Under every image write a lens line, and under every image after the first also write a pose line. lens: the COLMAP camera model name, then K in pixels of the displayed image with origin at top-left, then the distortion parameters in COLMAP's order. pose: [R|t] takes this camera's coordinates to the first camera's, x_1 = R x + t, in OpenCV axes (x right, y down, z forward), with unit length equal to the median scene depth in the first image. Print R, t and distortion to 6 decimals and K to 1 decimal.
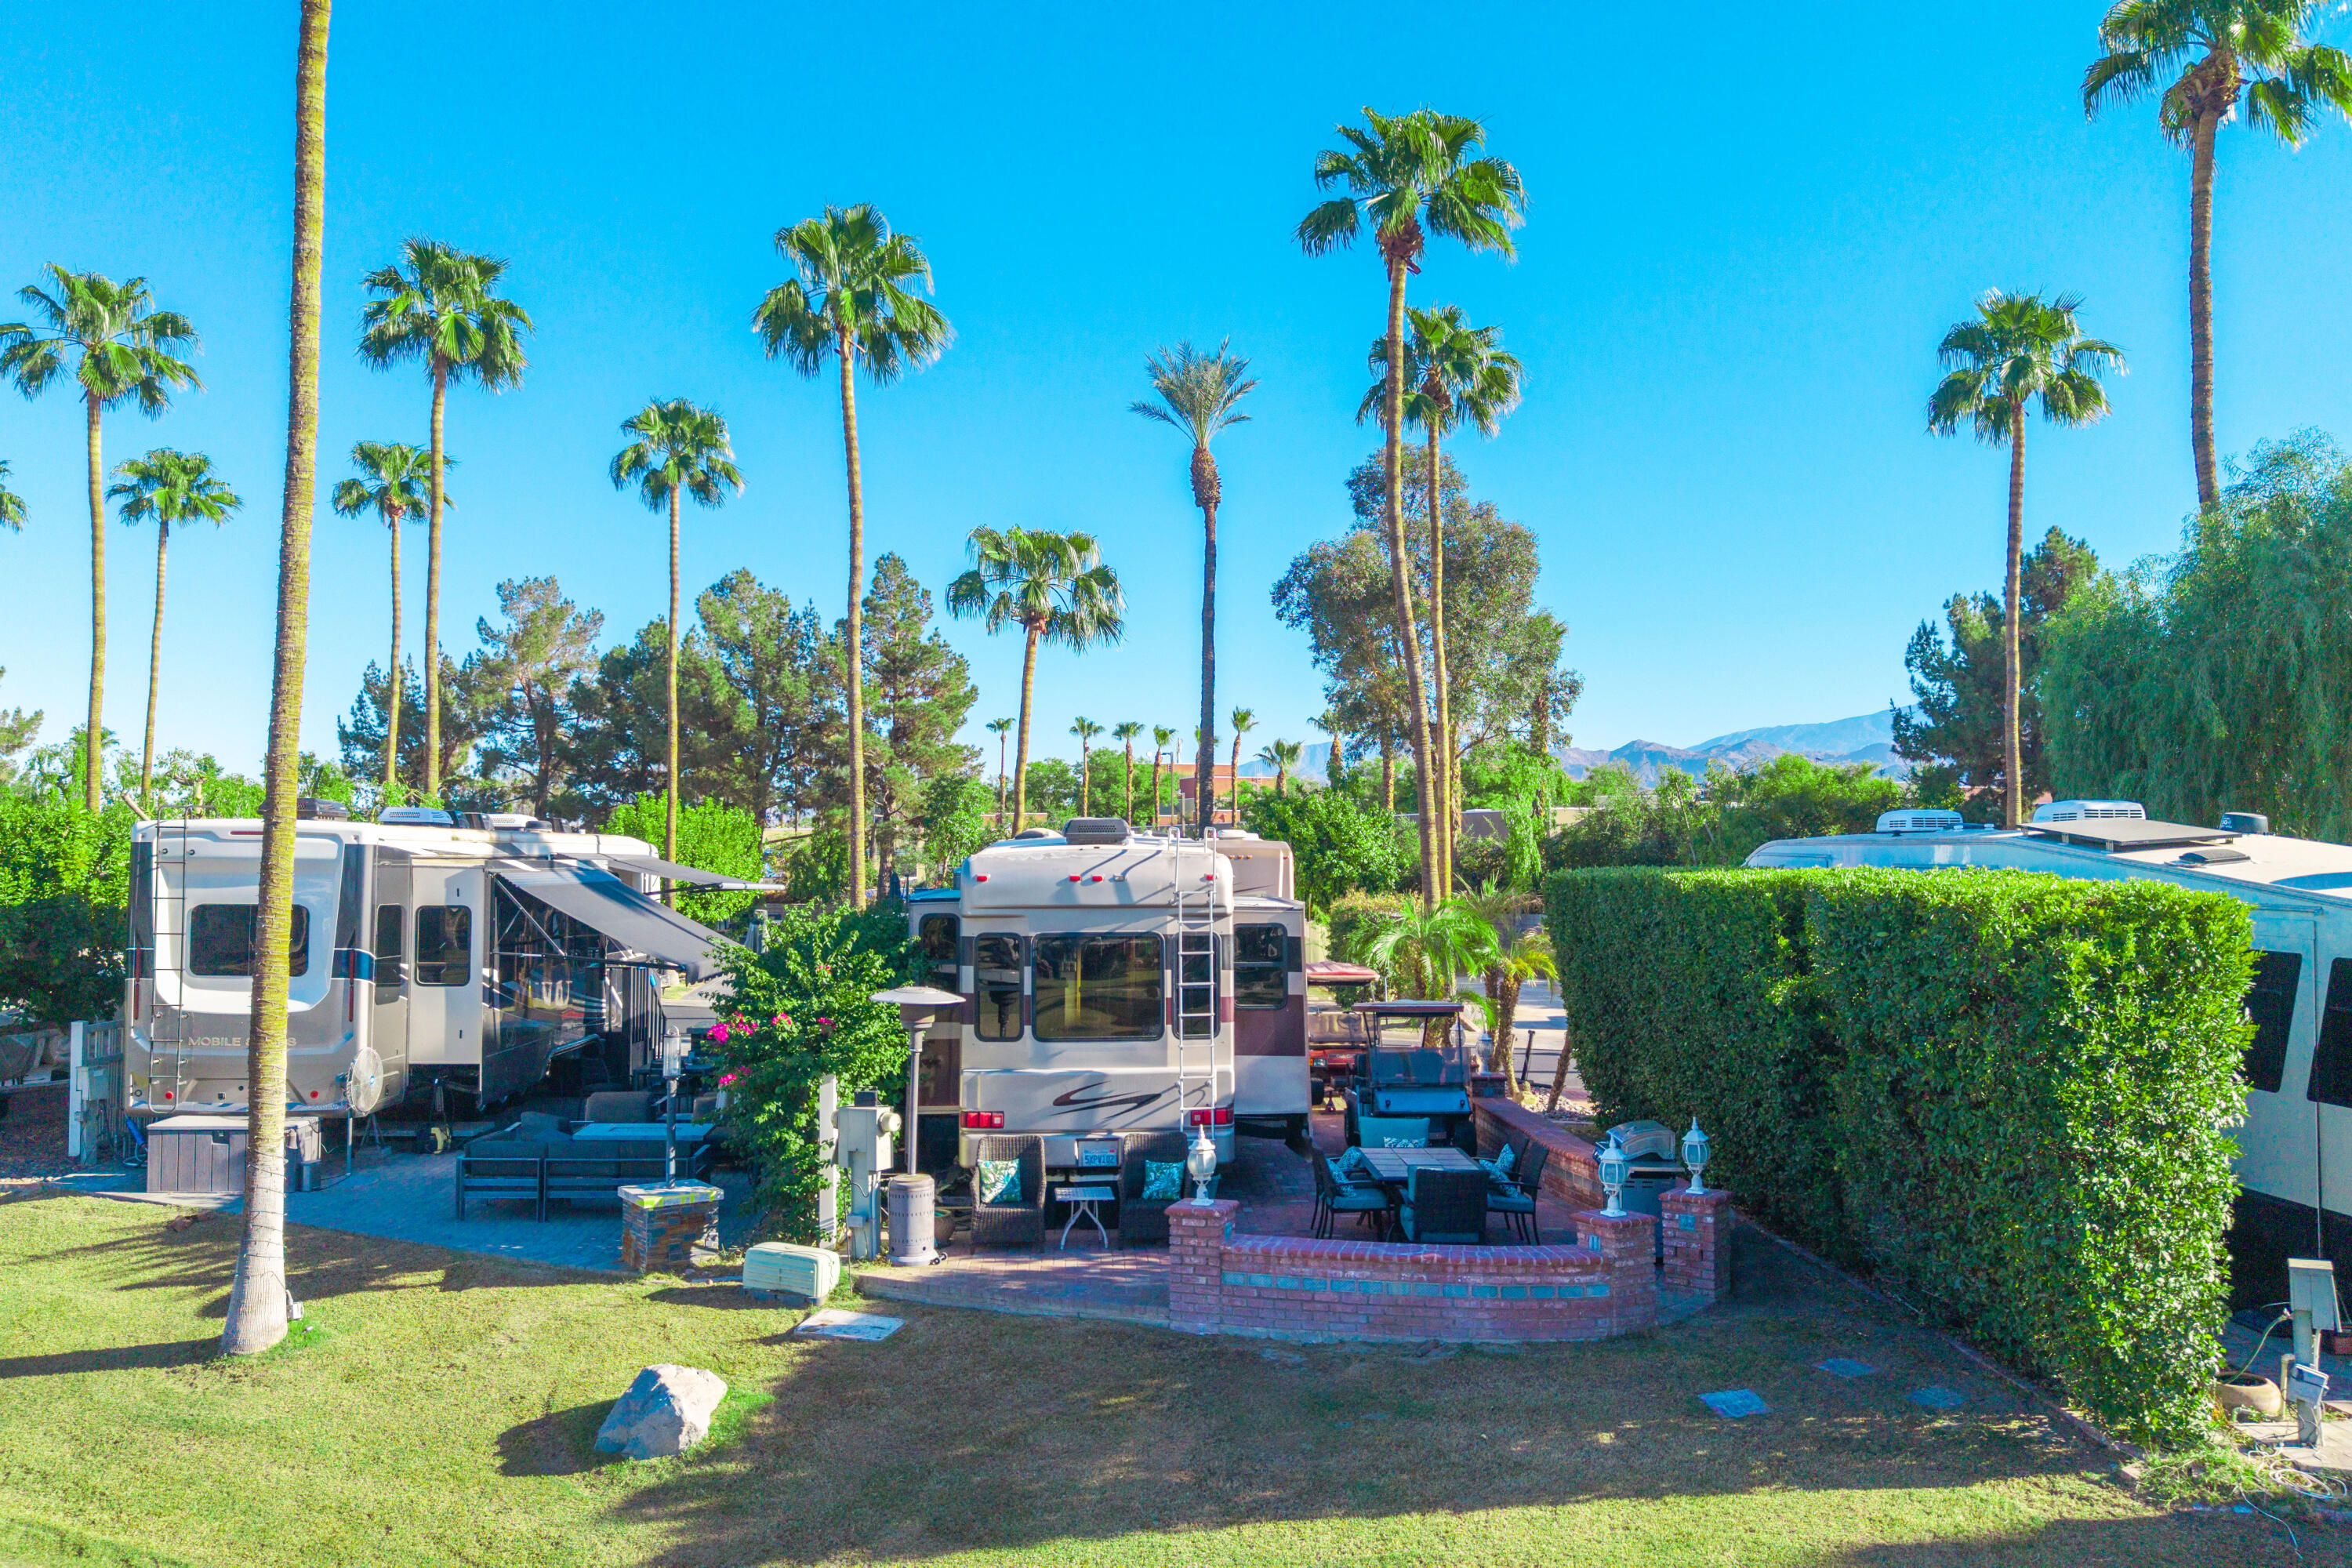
lens RADIAL K [[1860.5, 0, 1183.5], [0, 1860.5, 846.0], [0, 0, 1]] dist [-0.005697, 0.011030]
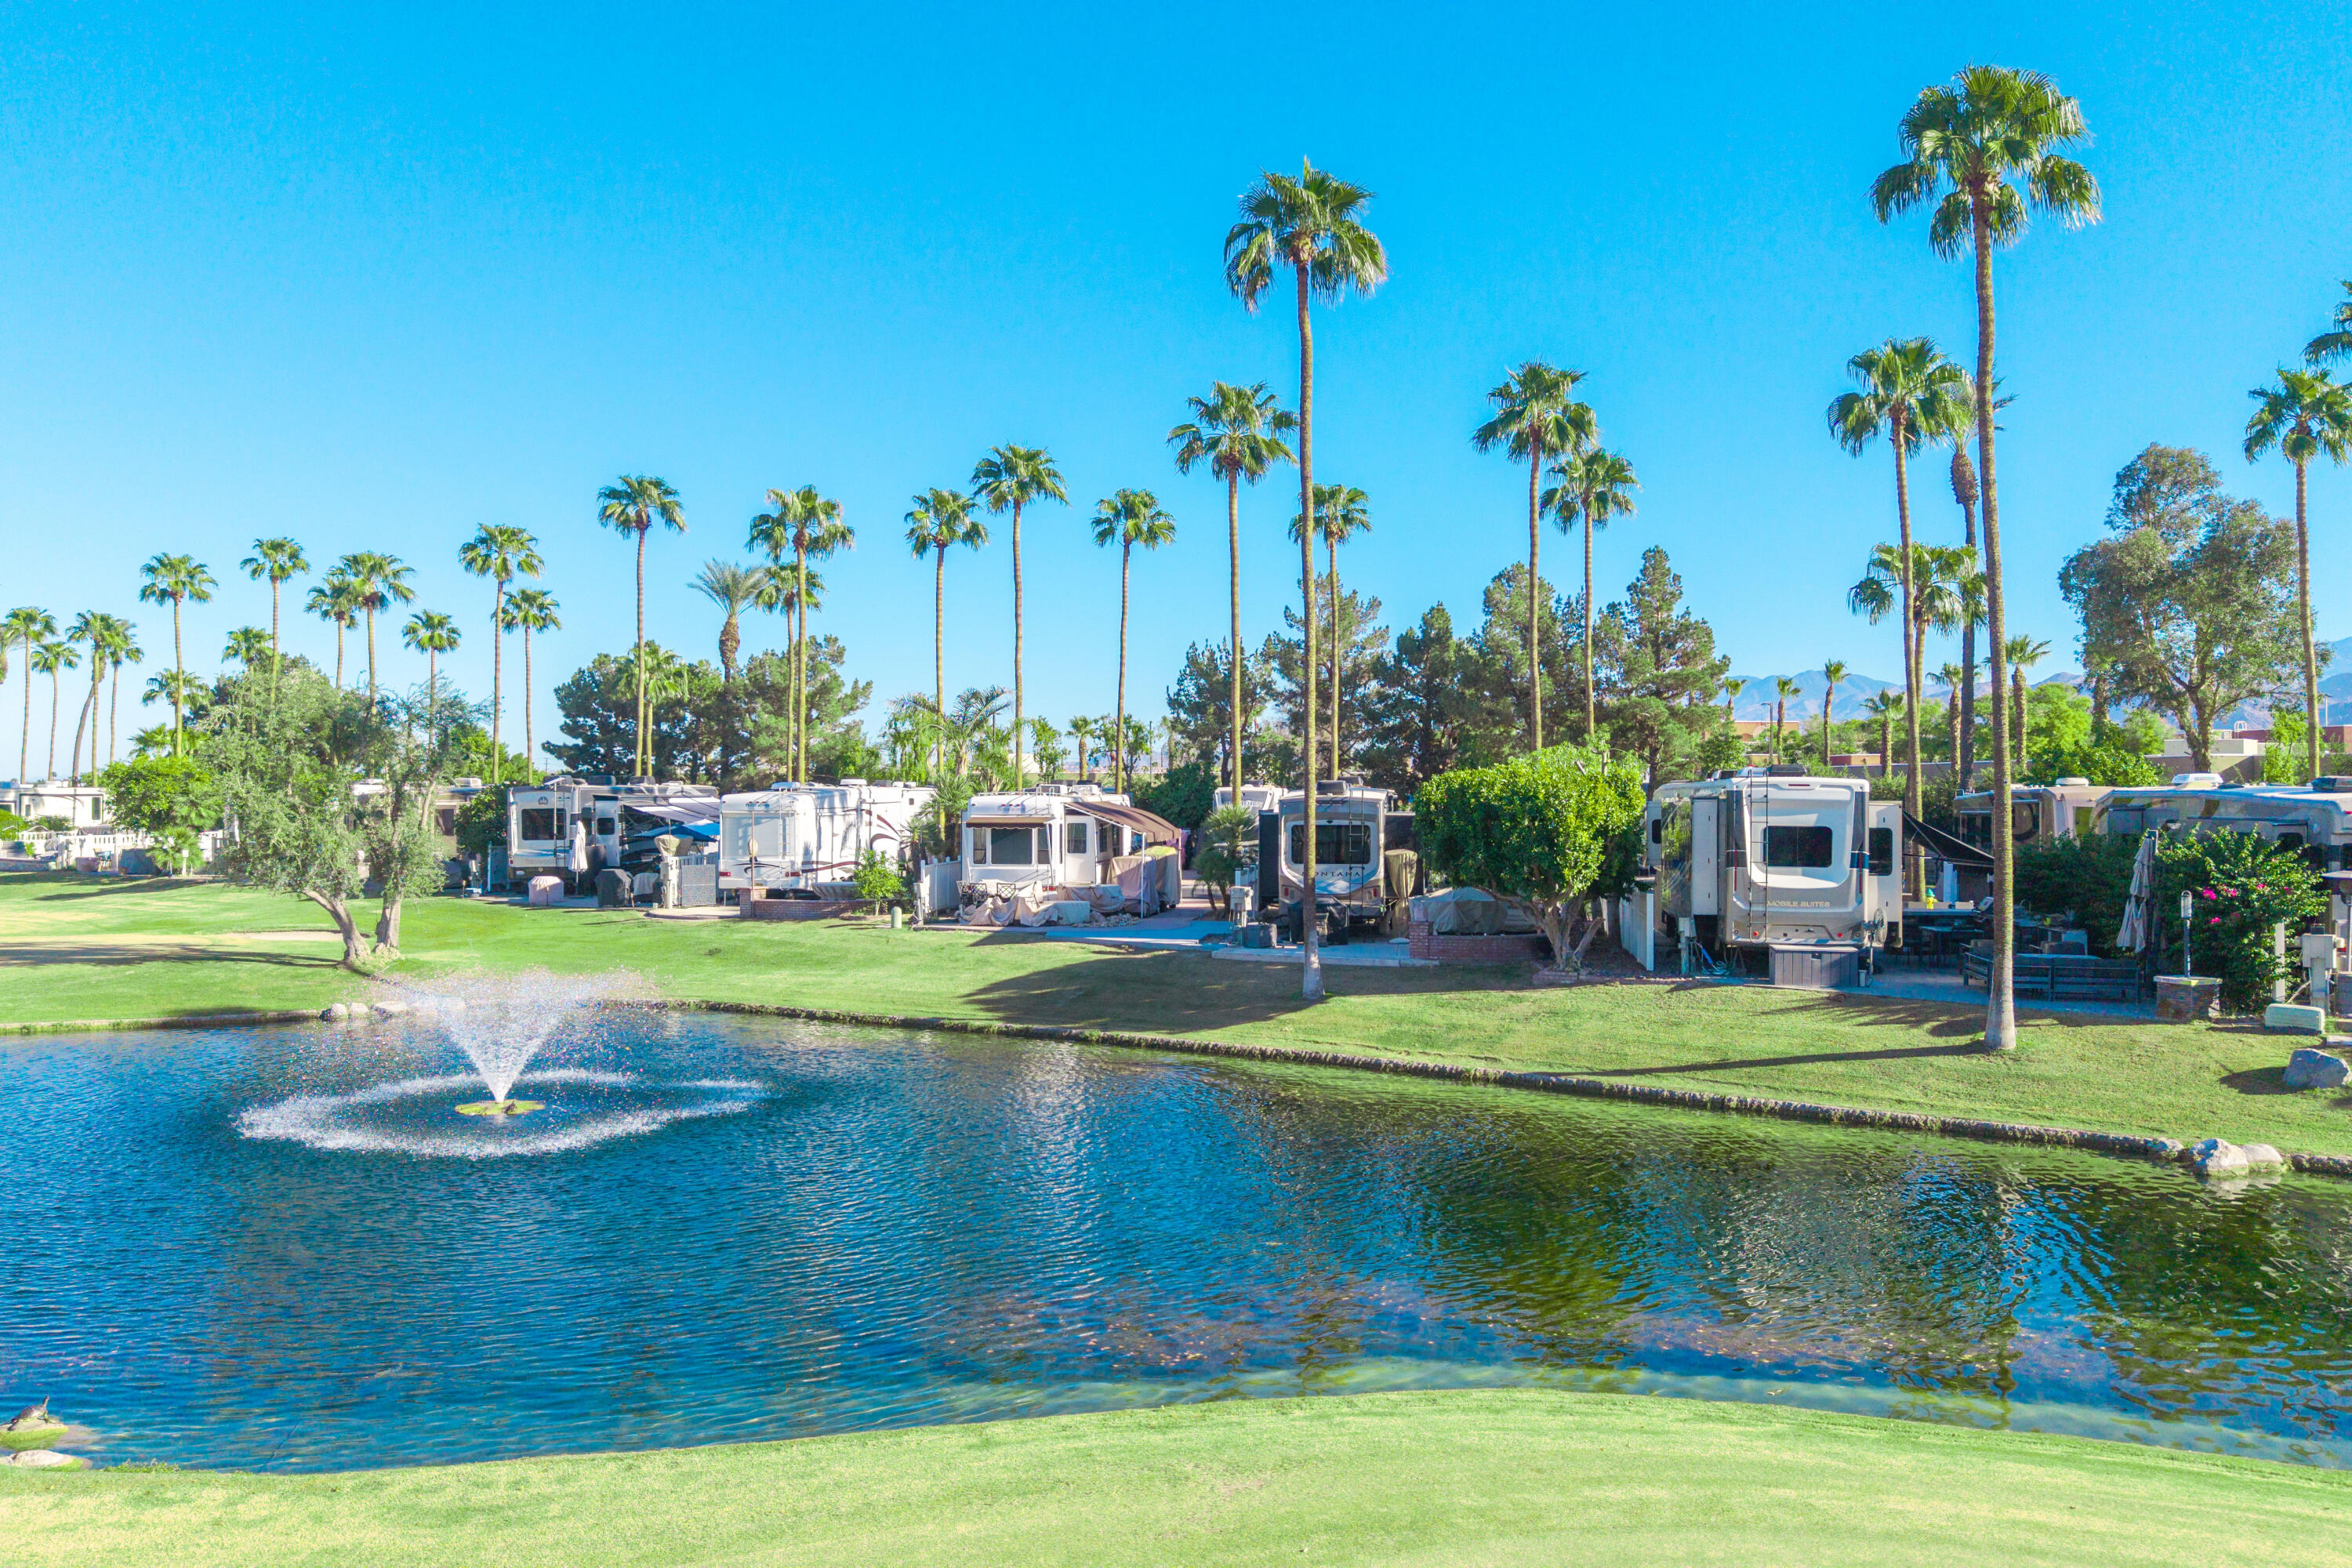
lens RADIAL K [[1798.4, 0, 1252.0], [0, 1798.4, 789.1], [0, 0, 1]] dist [0.122185, -0.224688]
pose [[0.980288, -0.000737, -0.197571, -0.344400], [0.001005, 0.999999, 0.001256, -0.003091], [0.197570, -0.001430, 0.980288, -0.401300]]
